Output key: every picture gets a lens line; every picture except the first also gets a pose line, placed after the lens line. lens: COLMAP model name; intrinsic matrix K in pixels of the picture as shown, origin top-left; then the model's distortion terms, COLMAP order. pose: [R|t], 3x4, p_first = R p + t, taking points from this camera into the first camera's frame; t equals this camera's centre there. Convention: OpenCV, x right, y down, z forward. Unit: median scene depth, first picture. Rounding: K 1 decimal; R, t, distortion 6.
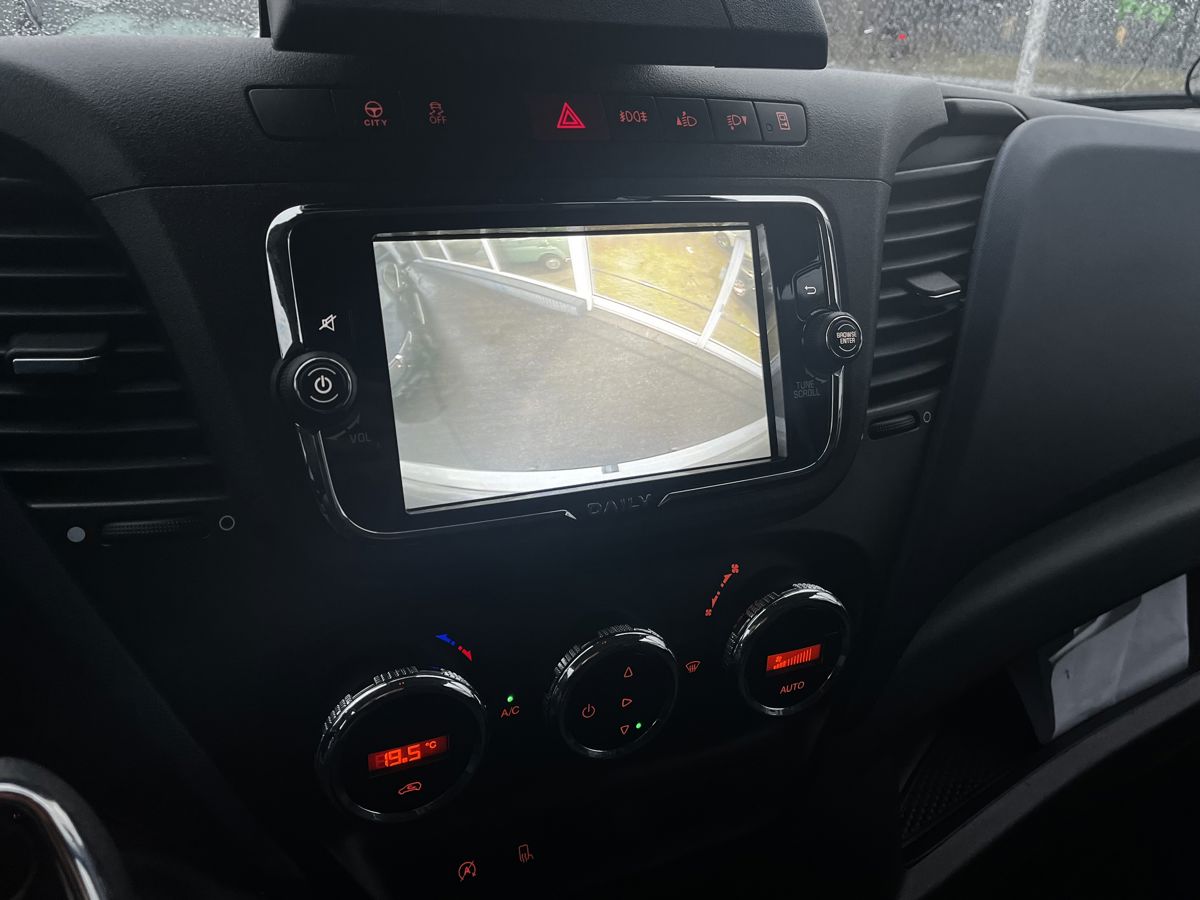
lens RADIAL K [[1025.4, 0, 600.0], [0, 1025.4, 450.0], [0, 0, 1]] dist [0.083631, 0.003665]
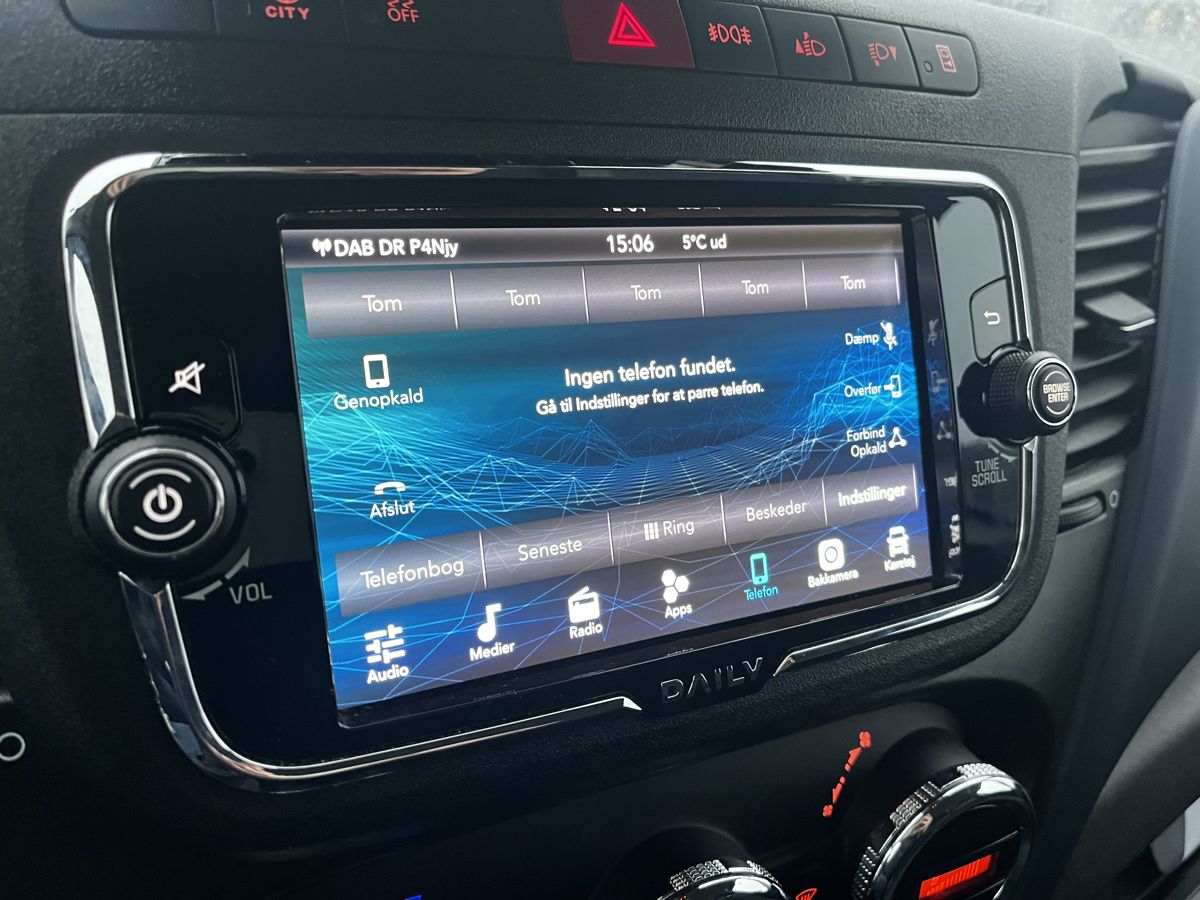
lens RADIAL K [[899.6, 0, 600.0], [0, 899.6, 450.0], [0, 0, 1]] dist [0.069497, -0.088069]
pose [[0.999842, -0.000602, 0.017793, -0.051689], [0.000796, 0.999940, -0.010884, -0.068030], [-0.017785, 0.010897, 0.999782, 0.447128]]
